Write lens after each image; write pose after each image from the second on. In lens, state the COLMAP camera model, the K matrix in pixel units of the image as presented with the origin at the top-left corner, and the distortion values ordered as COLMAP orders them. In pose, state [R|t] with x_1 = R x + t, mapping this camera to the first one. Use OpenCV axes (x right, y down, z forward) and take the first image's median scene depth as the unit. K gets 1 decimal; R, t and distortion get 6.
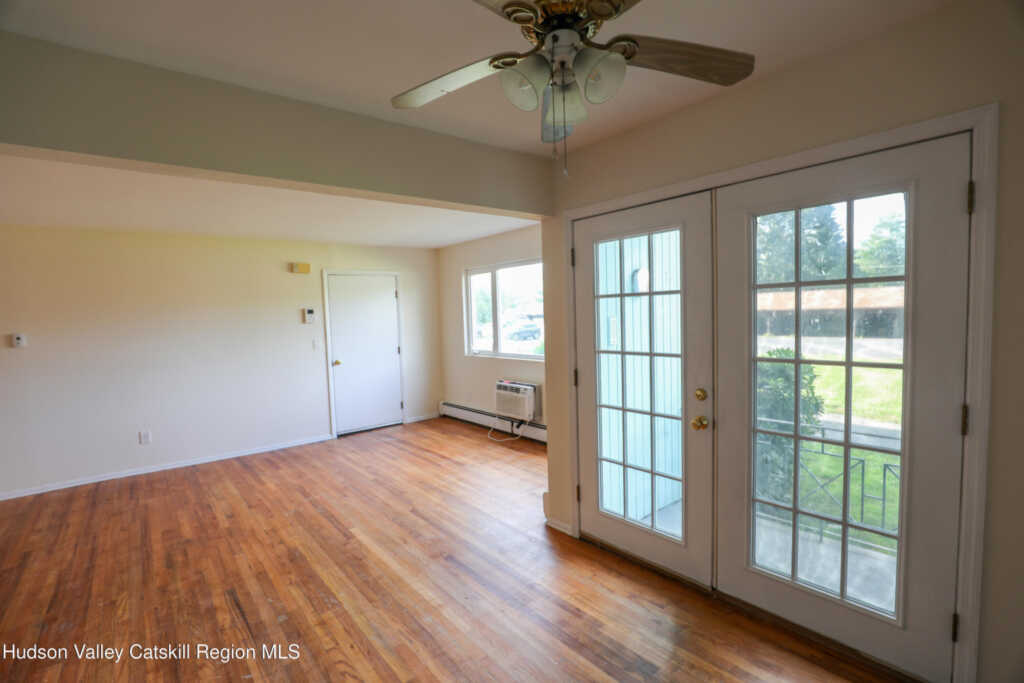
lens RADIAL K [[471.2, 0, 518.4], [0, 471.2, 347.5], [0, 0, 1]] dist [-0.012207, -0.000311]
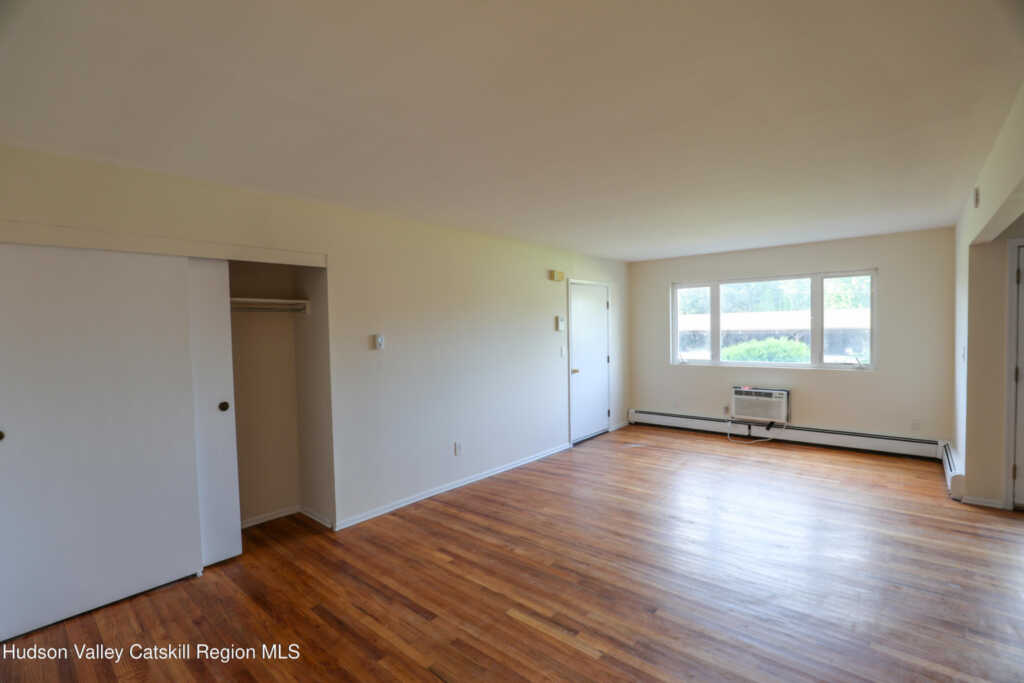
lens RADIAL K [[471.2, 0, 508.6], [0, 471.2, 335.0], [0, 0, 1]] dist [-0.012207, -0.000311]
pose [[0.985540, 0.014230, 0.168845, -0.736480], [-0.003955, 0.998128, -0.061038, 0.019778], [-0.169398, 0.059487, 0.983751, 0.029166]]
